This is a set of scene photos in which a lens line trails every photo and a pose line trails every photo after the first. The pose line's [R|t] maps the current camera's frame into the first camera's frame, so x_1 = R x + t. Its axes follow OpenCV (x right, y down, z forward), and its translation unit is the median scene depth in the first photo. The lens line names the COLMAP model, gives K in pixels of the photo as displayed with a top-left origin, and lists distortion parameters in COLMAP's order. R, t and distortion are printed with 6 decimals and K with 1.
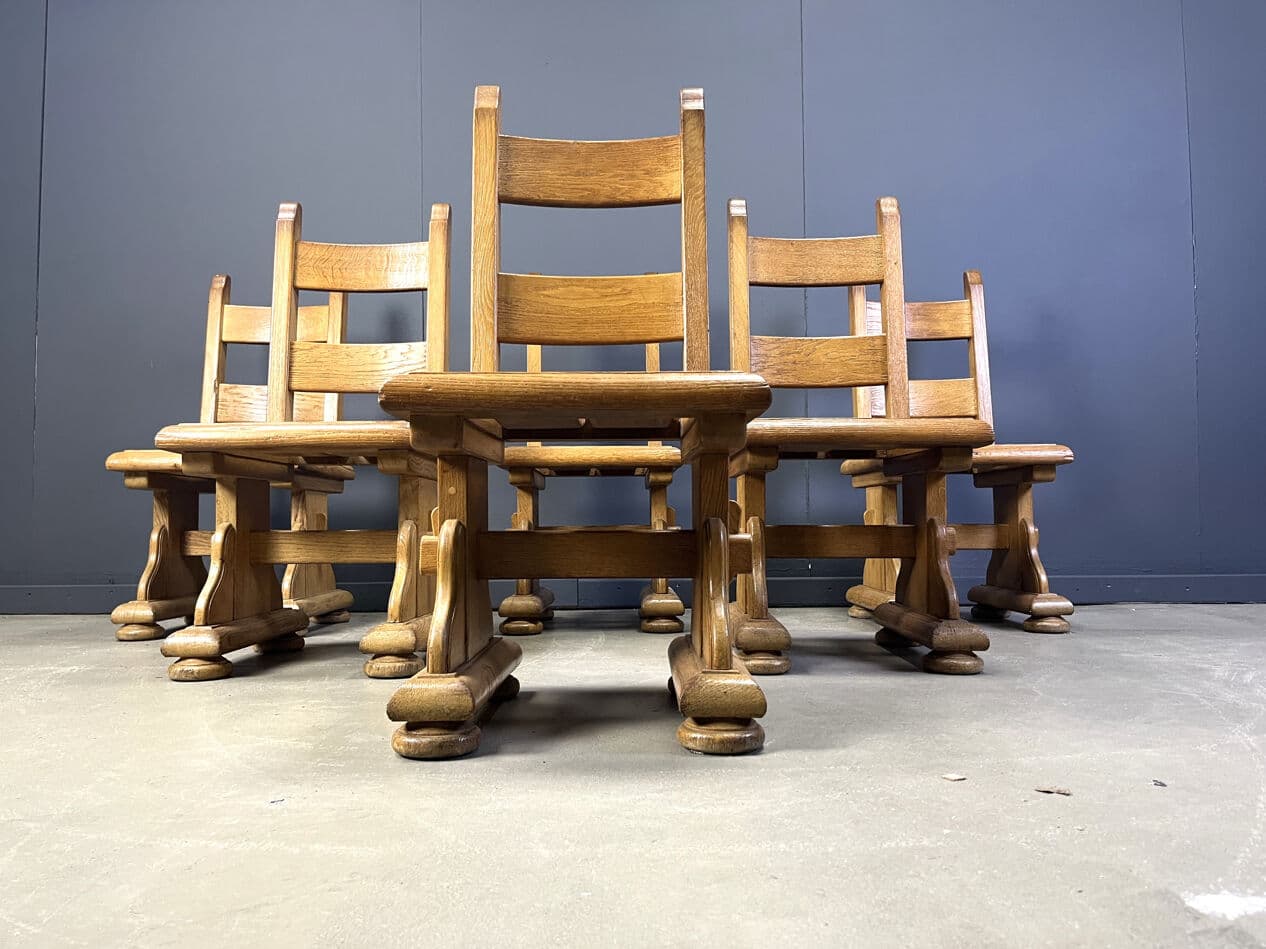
lens RADIAL K [[982.3, 0, 635.6], [0, 982.3, 476.6], [0, 0, 1]] dist [0.029076, -0.001934]
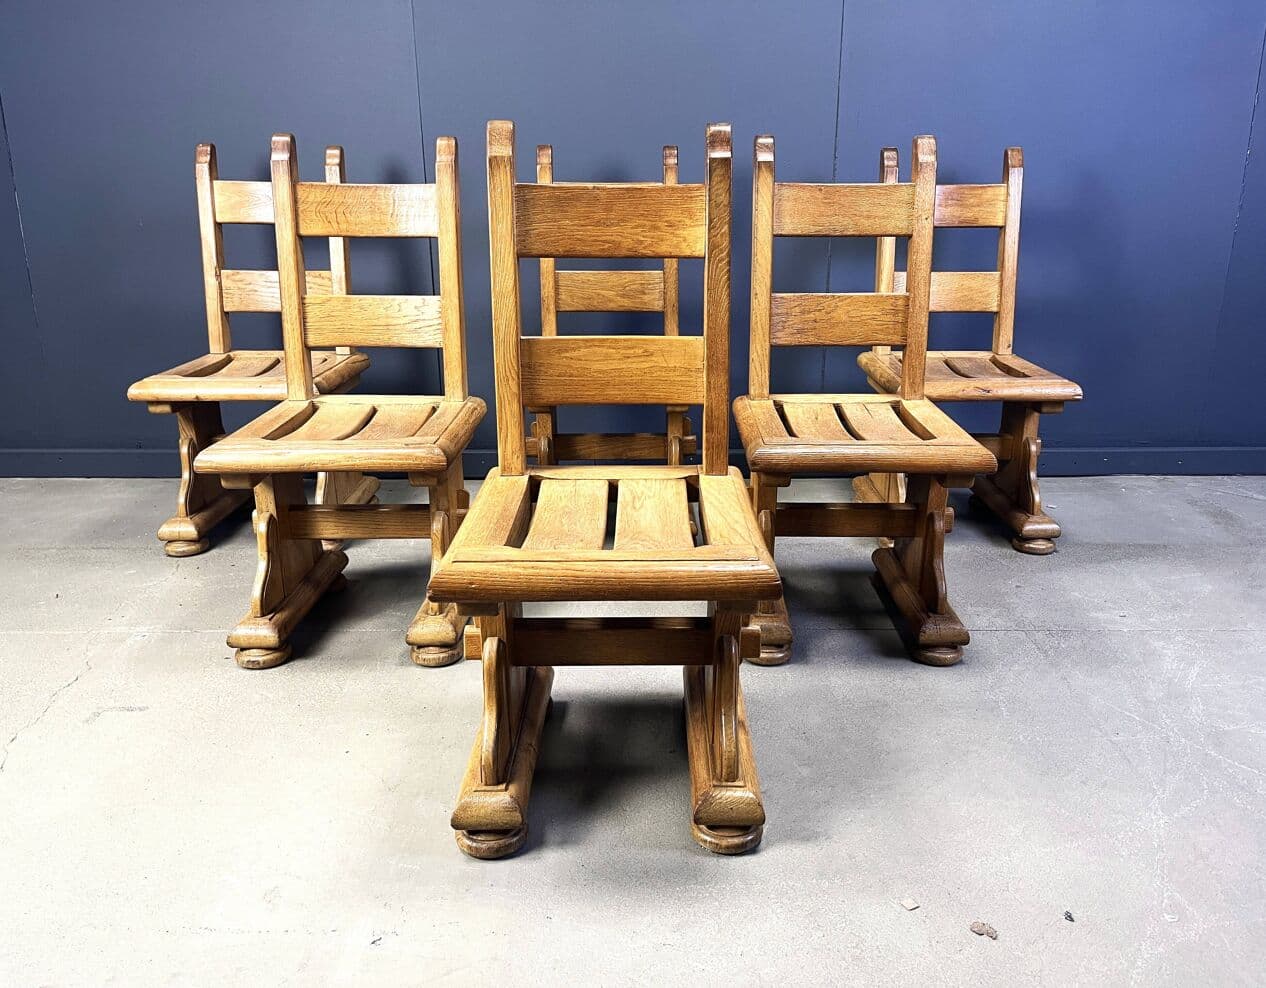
lens RADIAL K [[1010.2, 0, 660.1], [0, 1010.2, 497.5], [0, 0, 1]] dist [0.027666, -0.004463]
pose [[0.999864, 0.005106, 0.015680, -0.009457], [-0.010219, 0.938135, 0.346118, -0.306325], [-0.012943, -0.346231, 0.938060, -0.016144]]
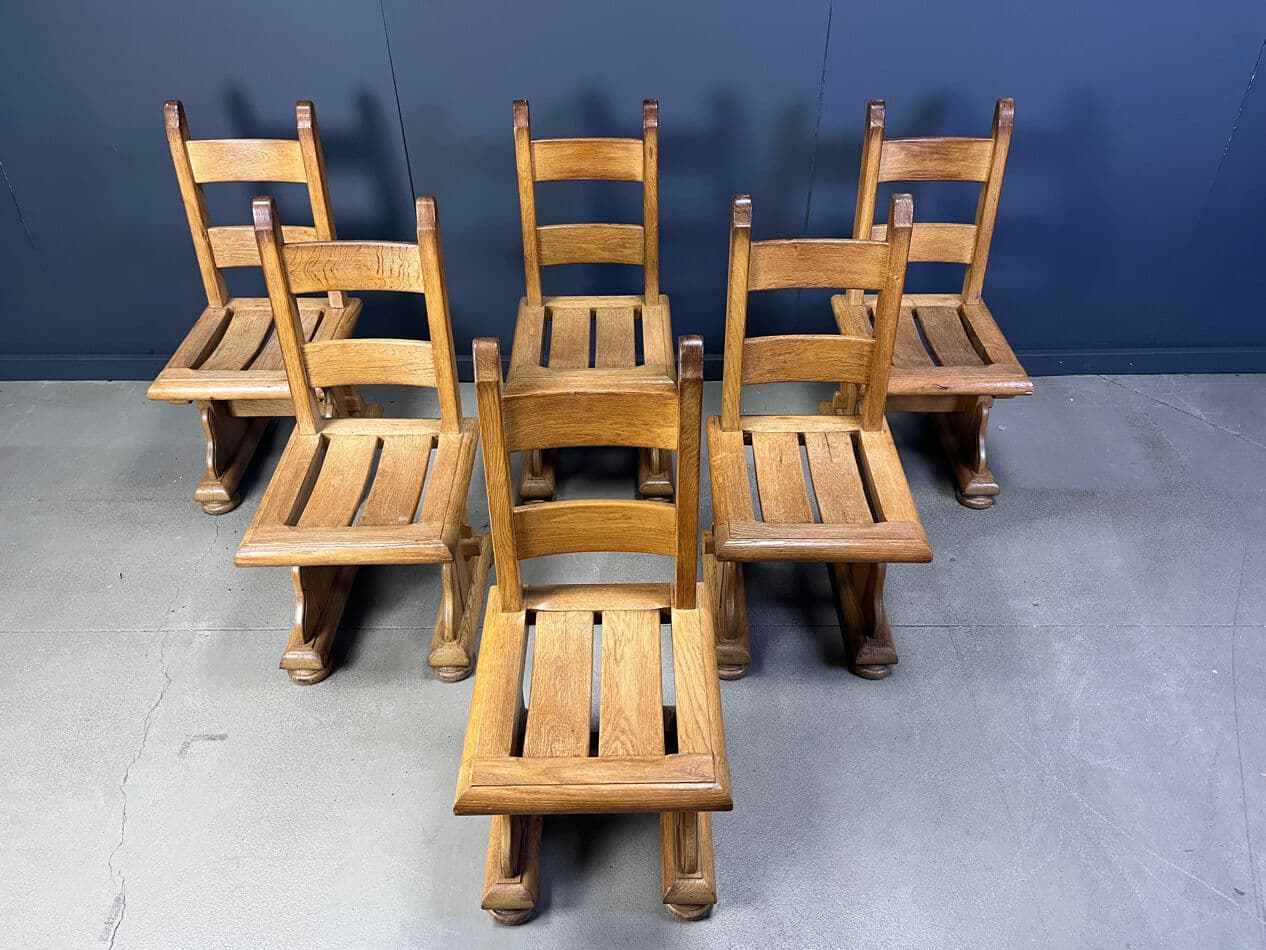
lens RADIAL K [[972.9, 0, 640.5], [0, 972.9, 474.2], [0, 0, 1]] dist [0.027494, 0.000228]
pose [[0.999951, -0.001742, 0.009769, -0.003207], [-0.005146, 0.750730, 0.660589, -0.727756], [-0.008484, -0.660607, 0.750684, 0.141960]]
